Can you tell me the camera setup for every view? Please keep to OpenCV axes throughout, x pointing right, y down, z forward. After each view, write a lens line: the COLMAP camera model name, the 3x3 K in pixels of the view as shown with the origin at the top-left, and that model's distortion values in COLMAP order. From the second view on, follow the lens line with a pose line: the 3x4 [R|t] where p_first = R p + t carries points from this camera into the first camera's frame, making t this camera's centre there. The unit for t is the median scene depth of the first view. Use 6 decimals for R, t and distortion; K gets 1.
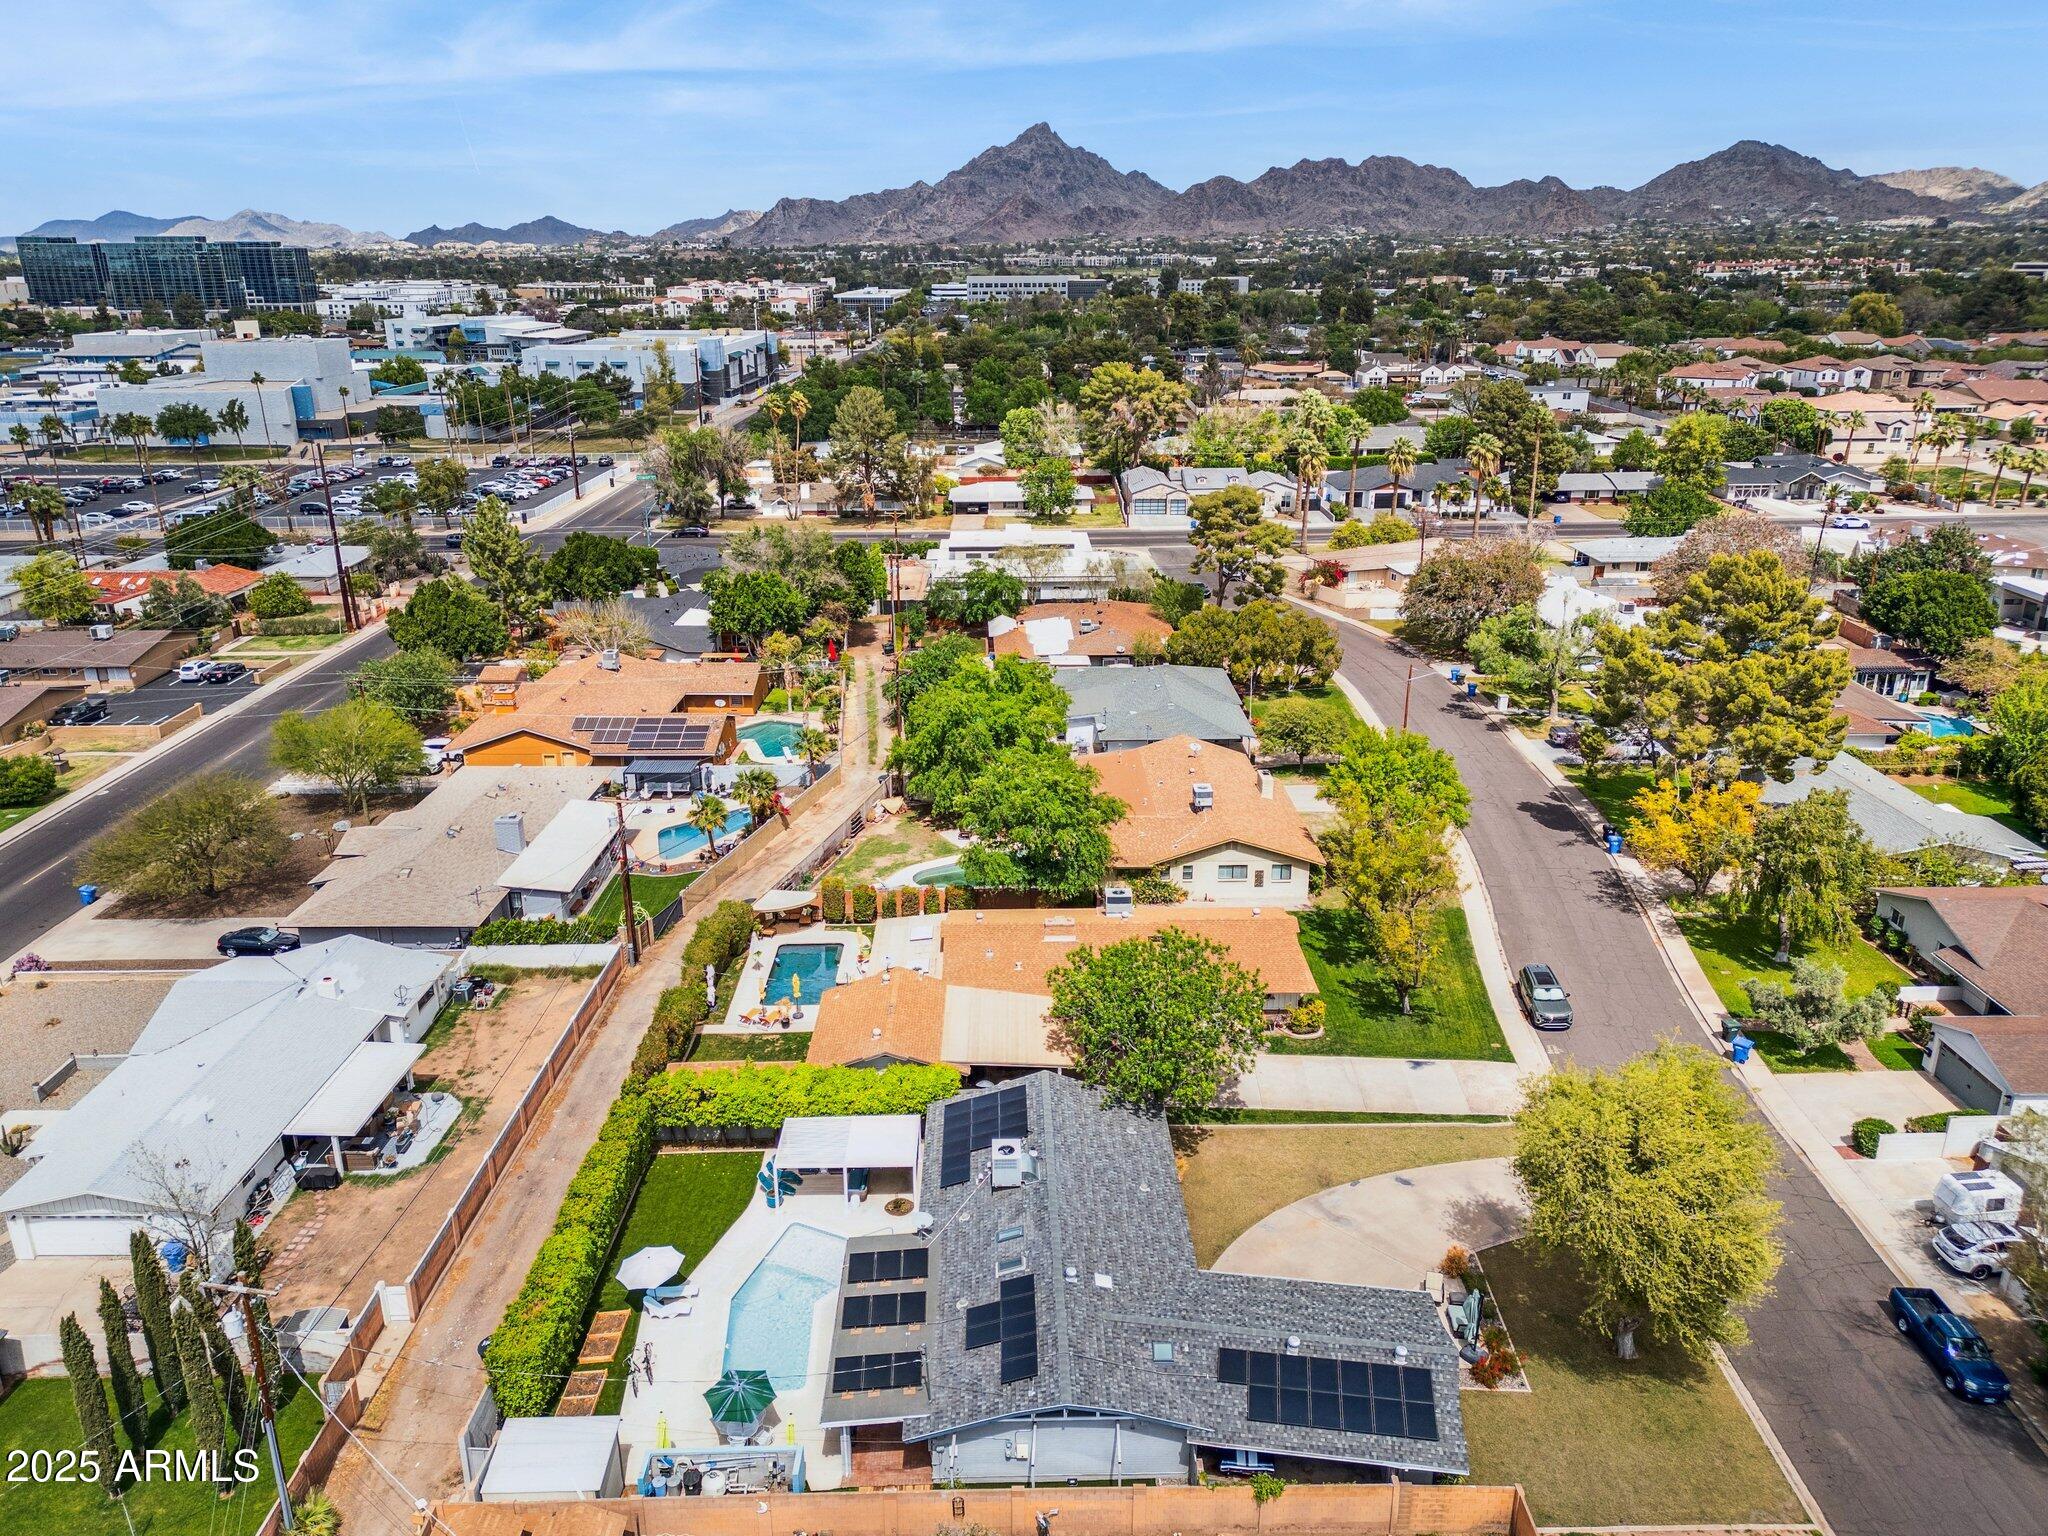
lens RADIAL K [[1476.8, 0, 1033.8], [0, 1476.8, 770.6], [0, 0, 1]] dist [0.088418, -0.094748]
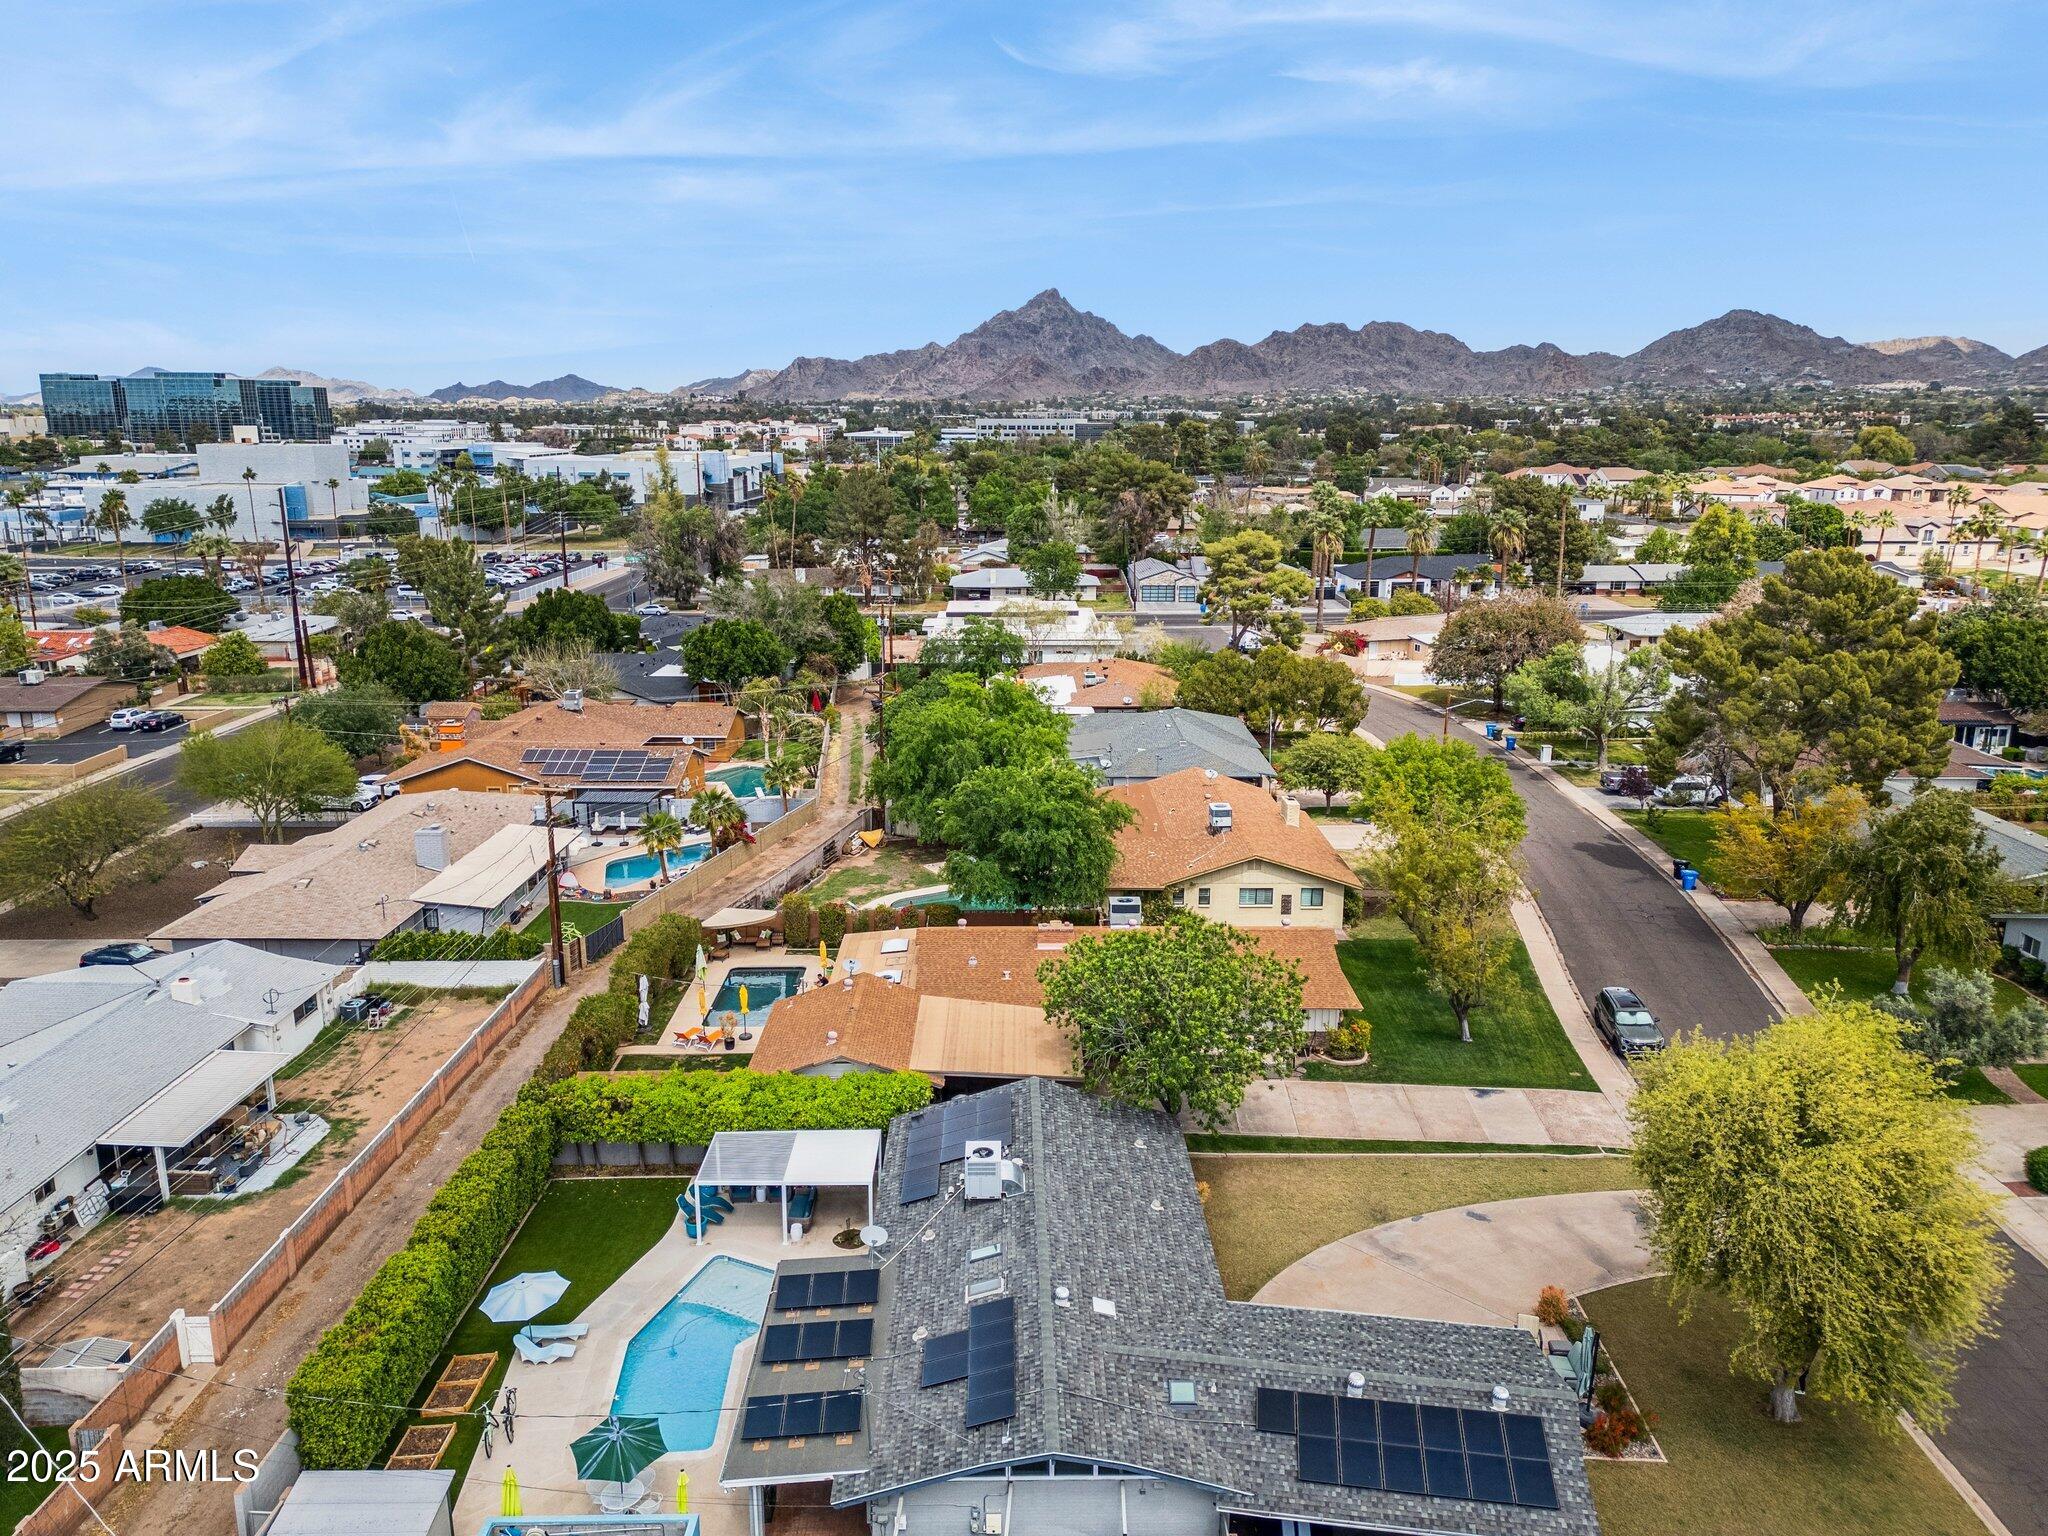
lens RADIAL K [[1476.8, 0, 1033.8], [0, 1476.8, 770.6], [0, 0, 1]] dist [0.088418, -0.094748]
pose [[0.999959, 0.007498, -0.005042, 0.006508], [-0.008007, 0.993884, -0.110134, 0.081318], [0.004186, 0.110170, 0.993904, 0.108657]]
